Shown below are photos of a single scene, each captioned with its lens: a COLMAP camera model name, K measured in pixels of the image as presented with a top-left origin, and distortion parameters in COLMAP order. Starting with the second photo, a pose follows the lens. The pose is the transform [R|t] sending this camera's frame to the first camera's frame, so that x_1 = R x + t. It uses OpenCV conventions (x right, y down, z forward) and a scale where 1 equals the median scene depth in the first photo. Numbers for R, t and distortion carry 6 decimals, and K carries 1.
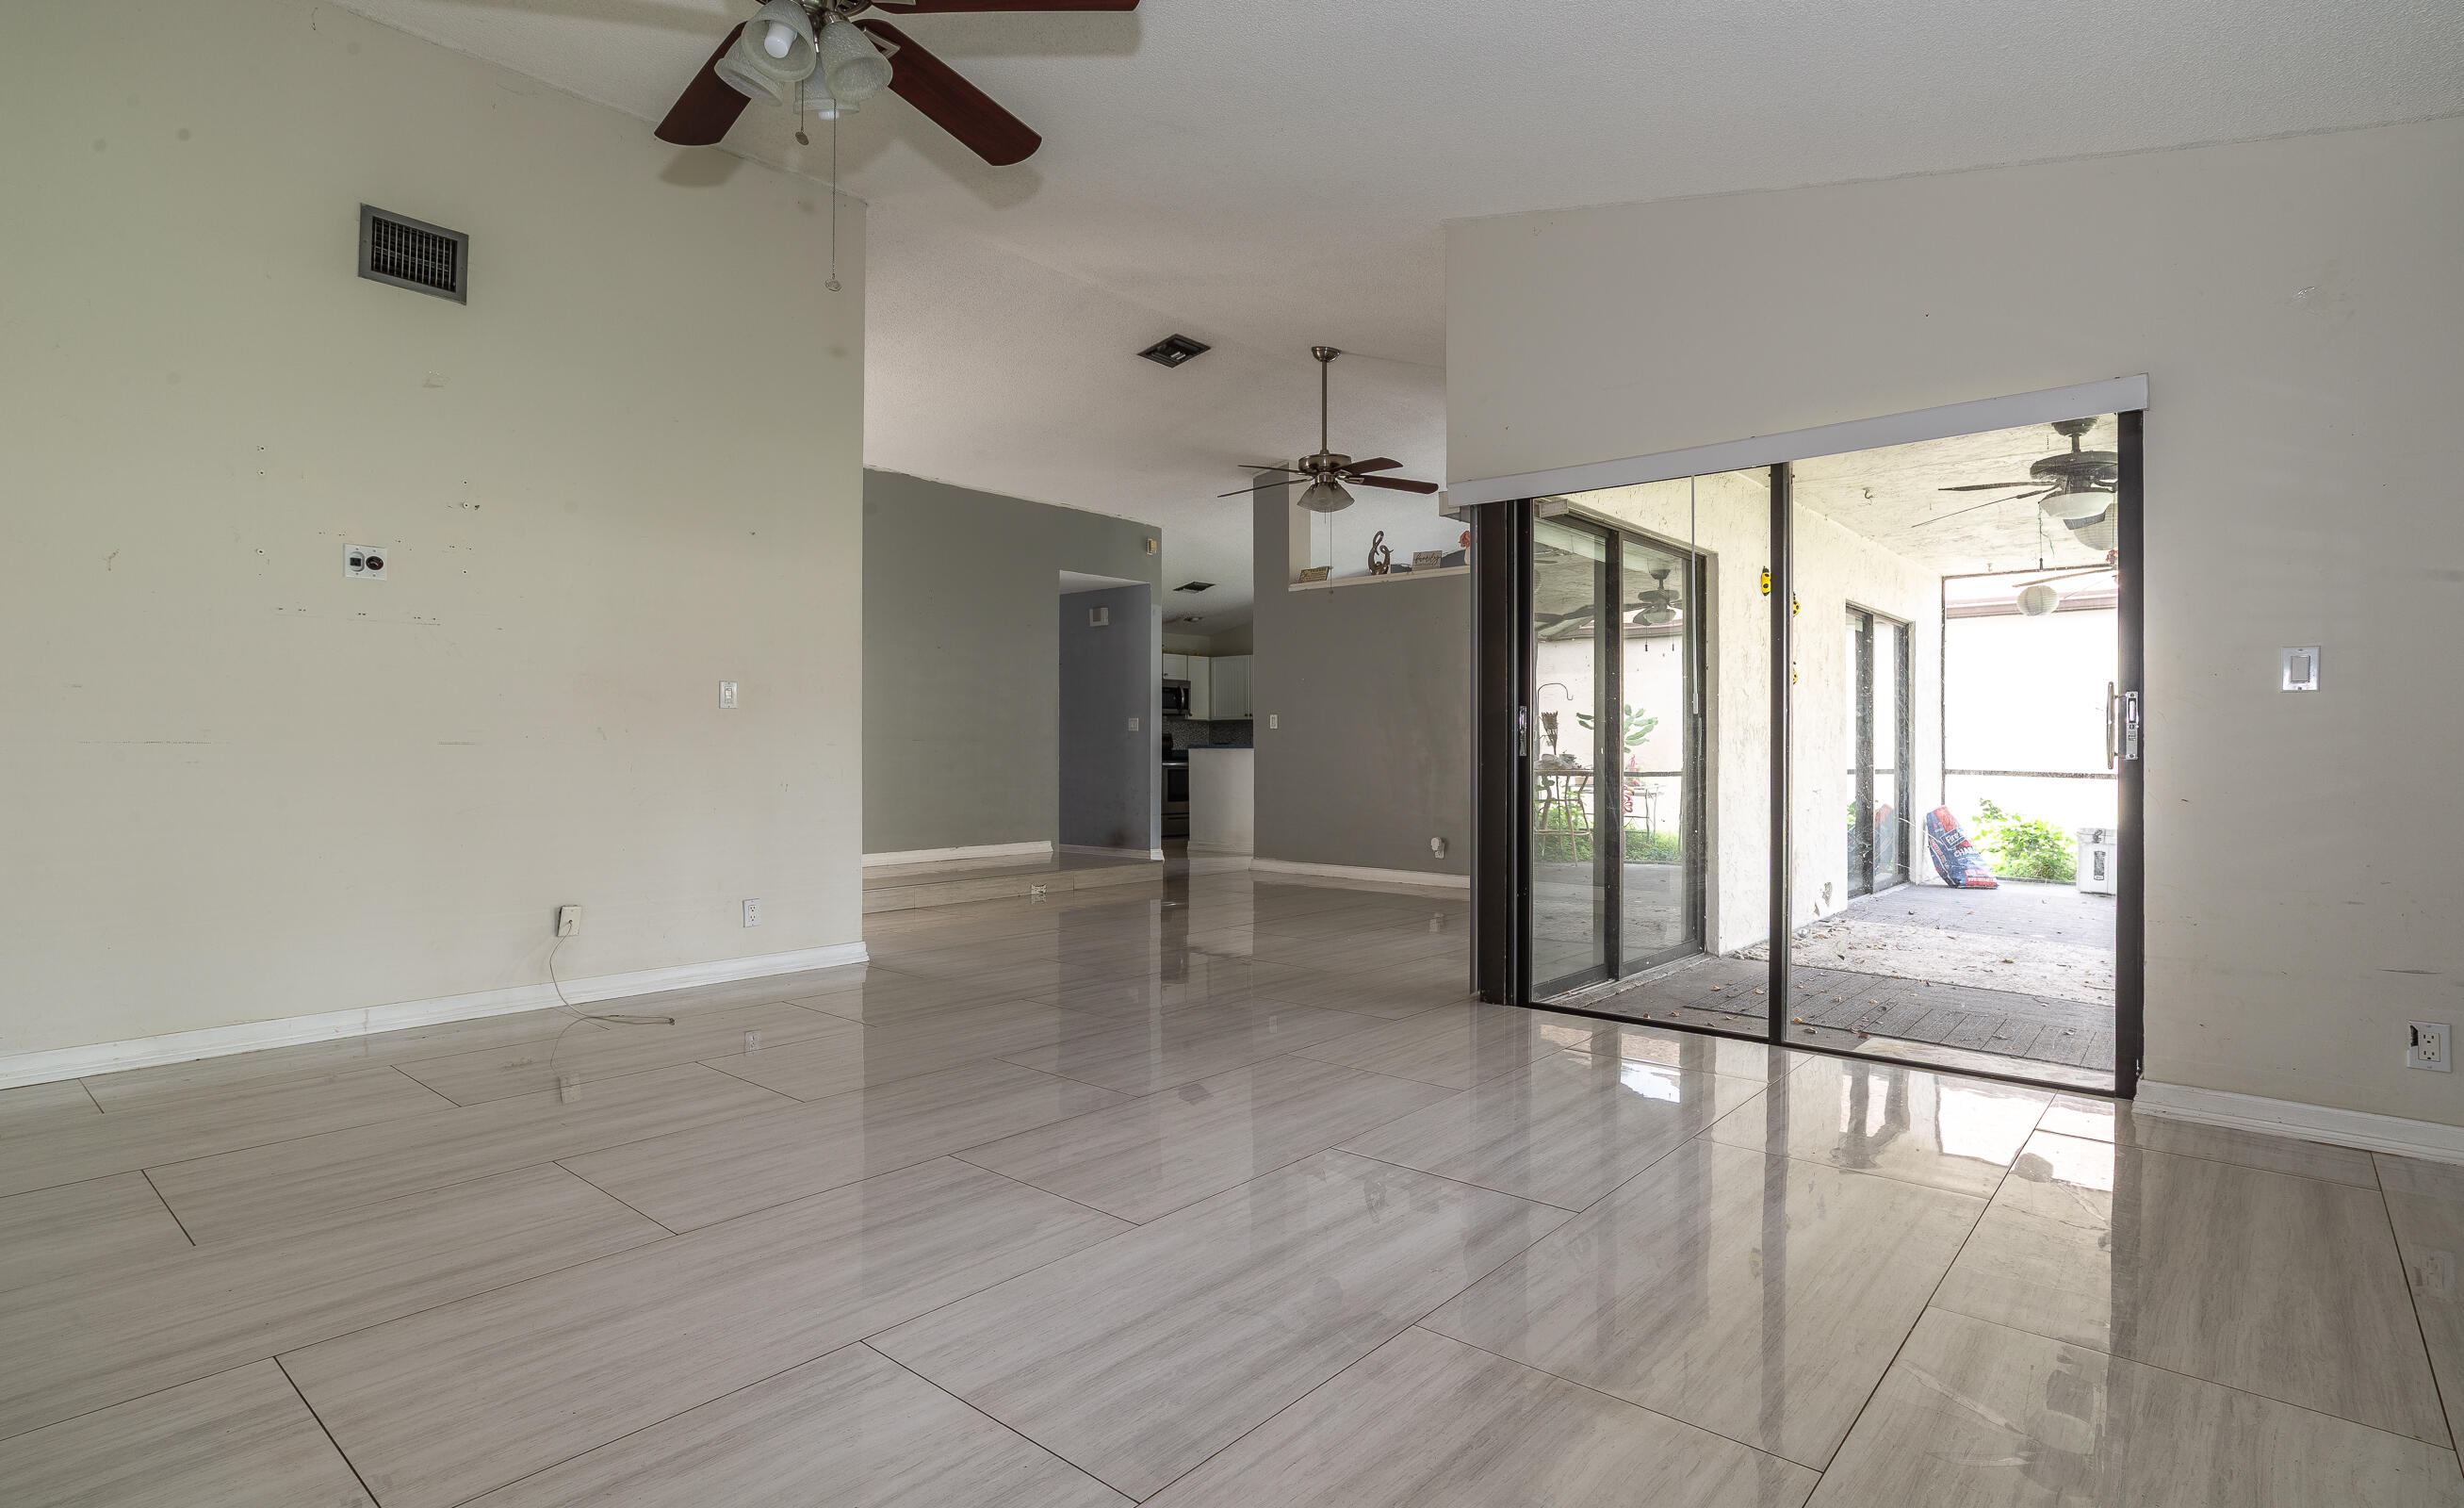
lens RADIAL K [[1219.0, 0, 1239.6], [0, 1219.0, 749.6], [0, 0, 1]] dist [-0.015775, 0.000496]
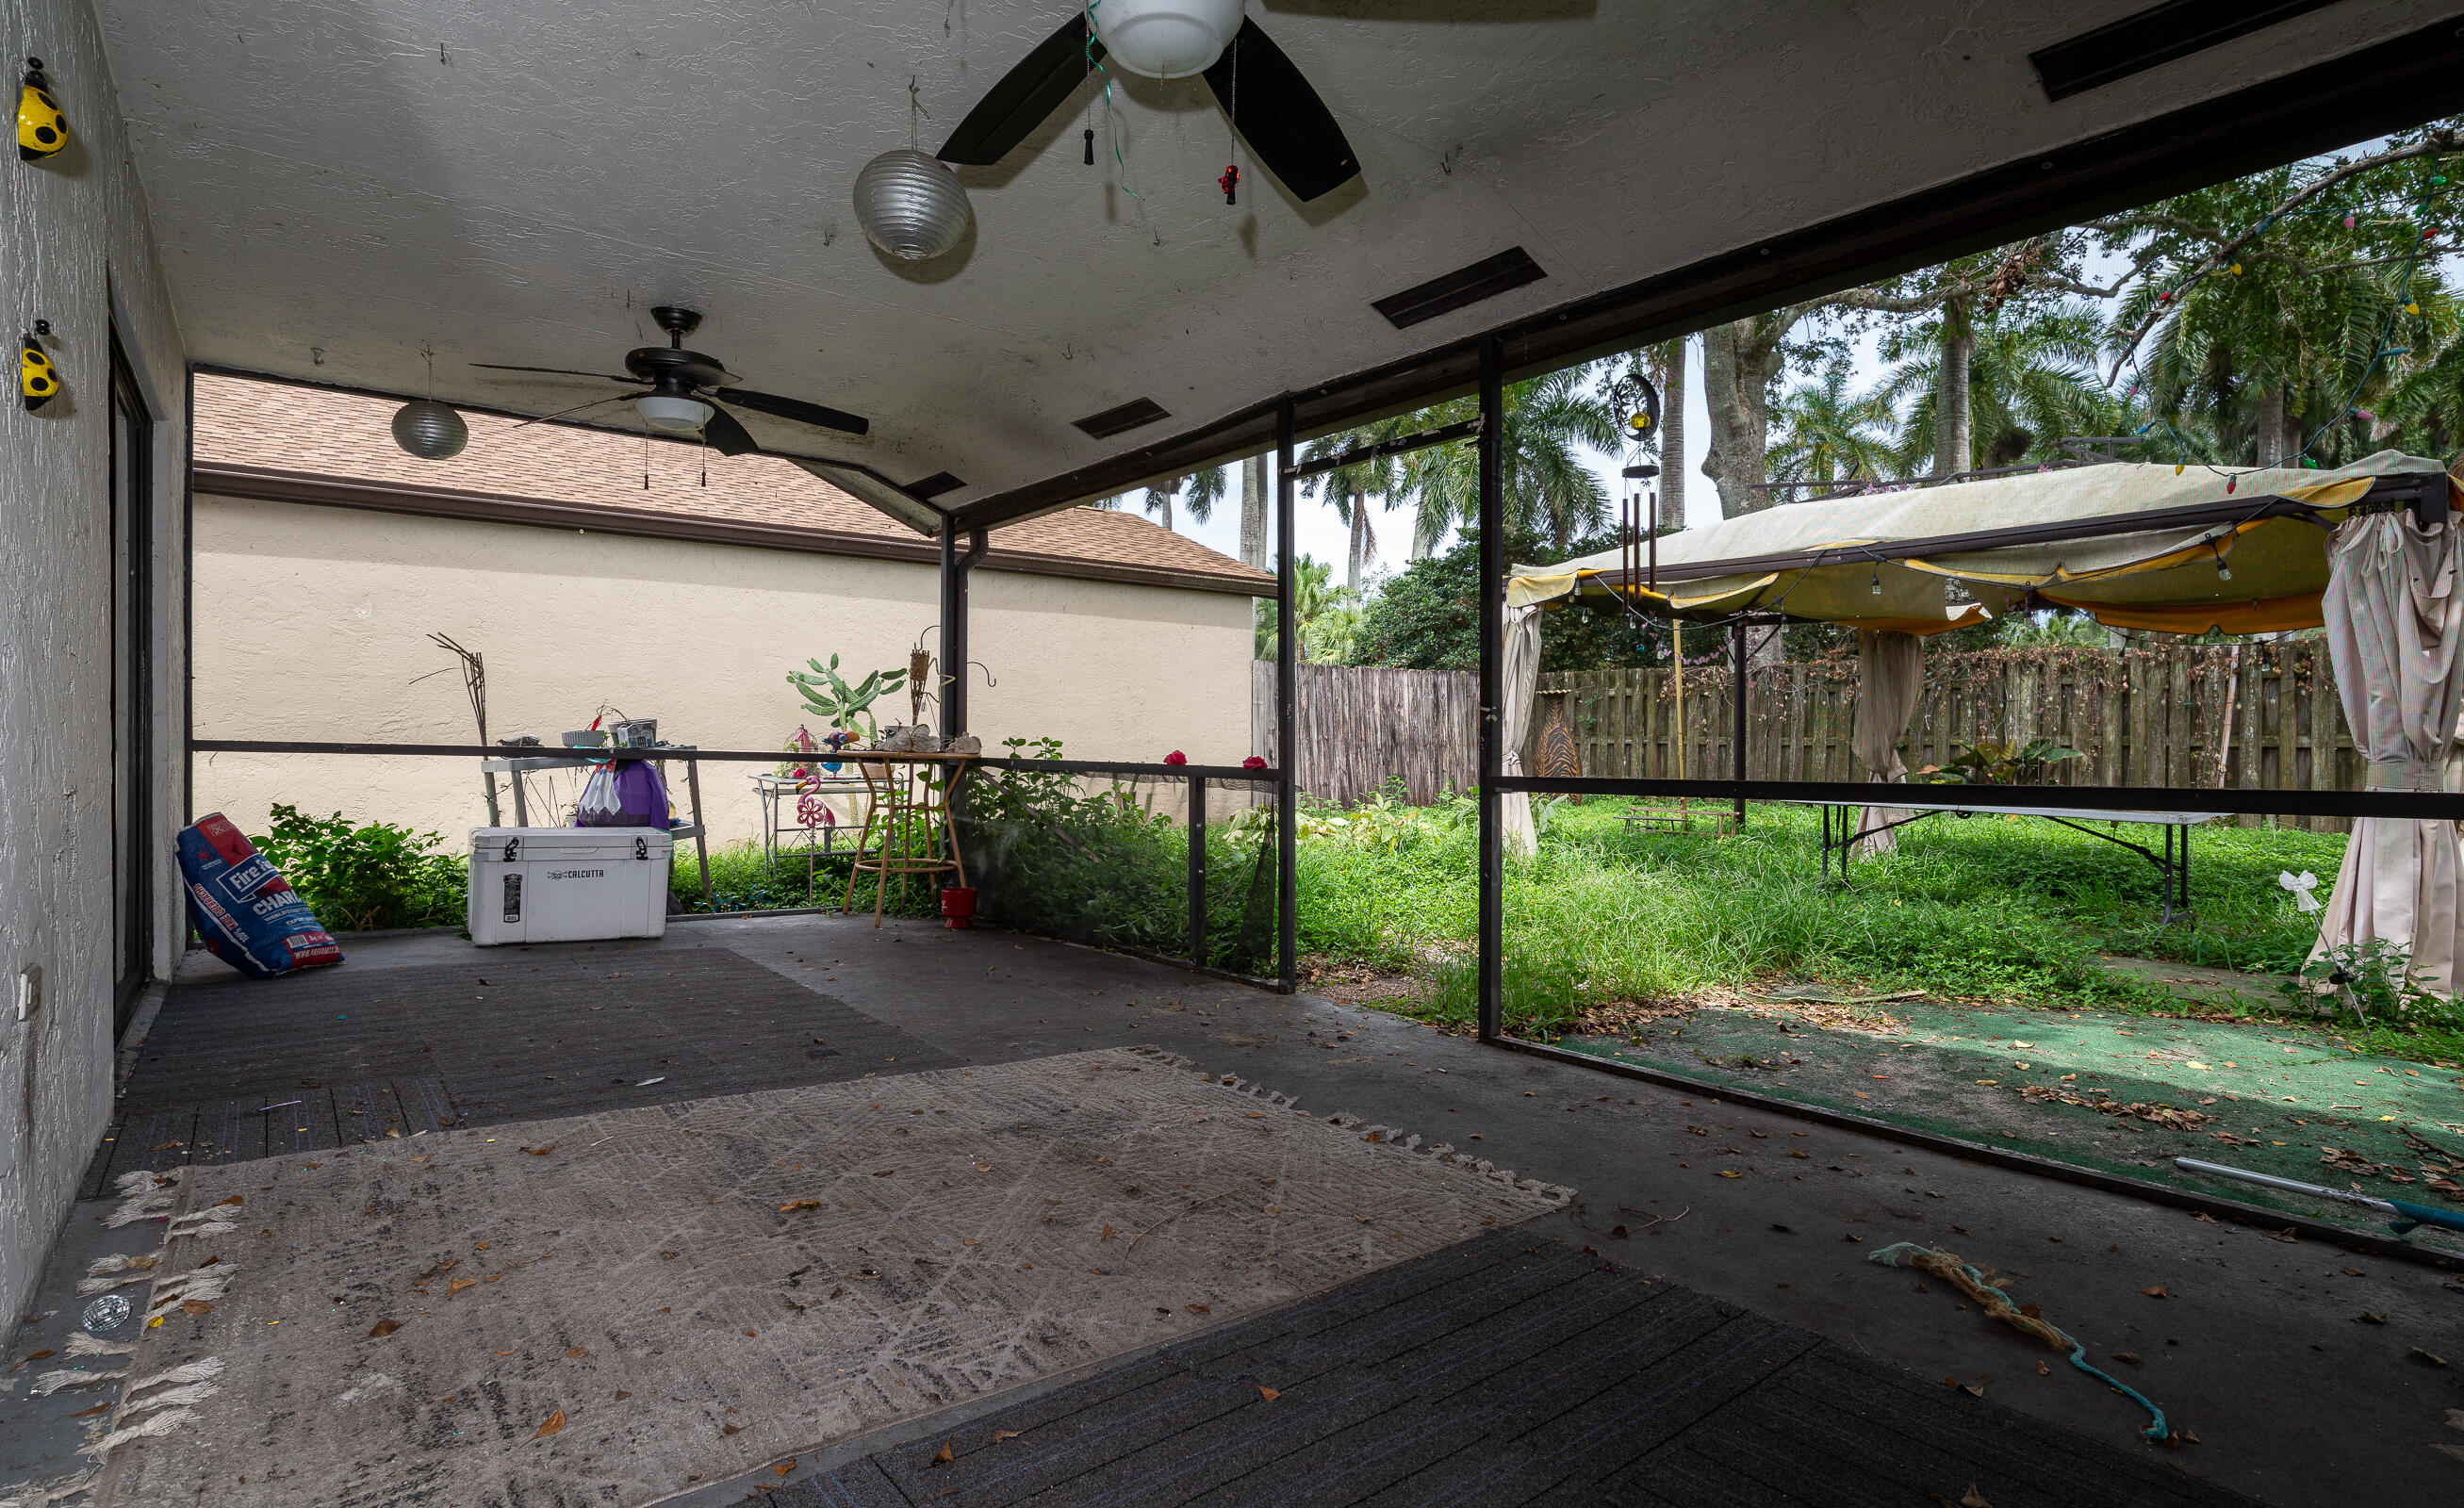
lens RADIAL K [[1218.8, 0, 1239.6], [0, 1218.8, 749.6], [0, 0, 1]] dist [-0.015775, 0.000496]
pose [[0.180982, -0.005801, 0.983469, 0.183535], [-0.004453, 0.999968, 0.006718, 0.016351], [-0.983476, -0.005595, 0.180950, 0.526252]]
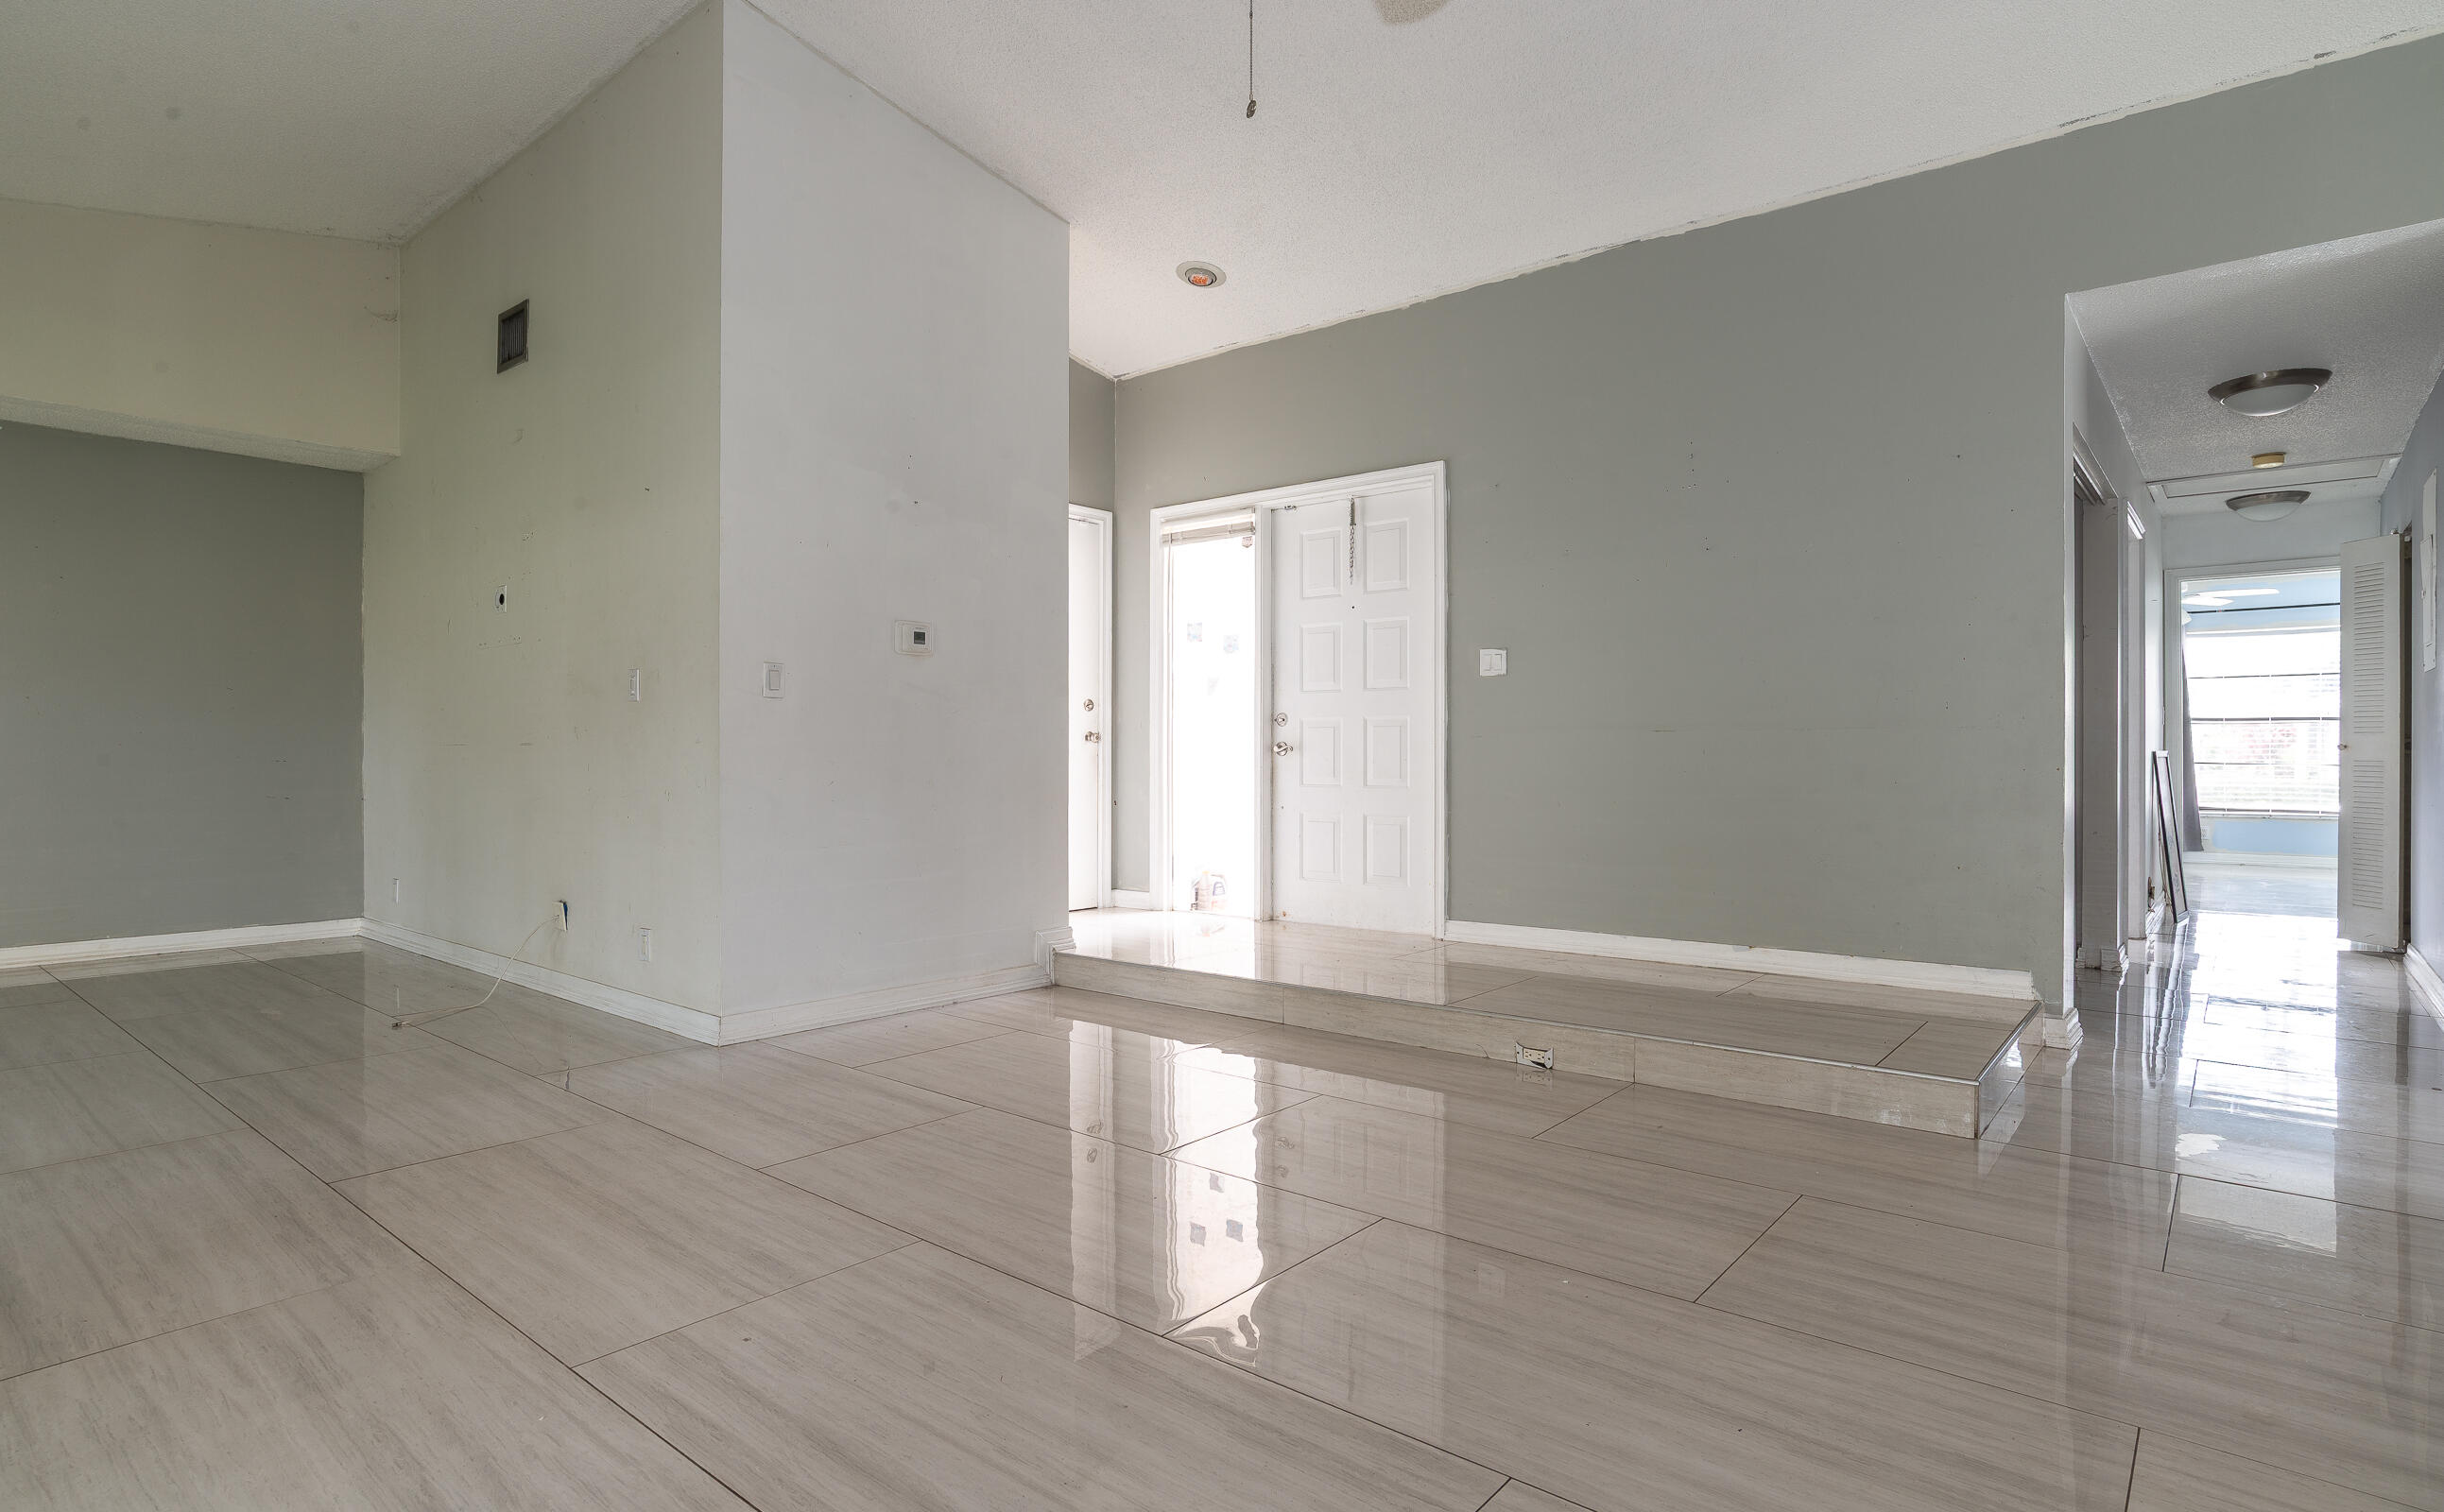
lens RADIAL K [[1253.8, 0, 1317.5], [0, 1253.8, 749.9], [0, 0, 1]] dist [-0.032731, 0.019126]
pose [[0.030412, -0.003718, -0.999531, 0.260456], [0.002772, 0.999990, -0.003635, 0.002158], [0.999534, -0.002660, 0.030422, 0.797605]]
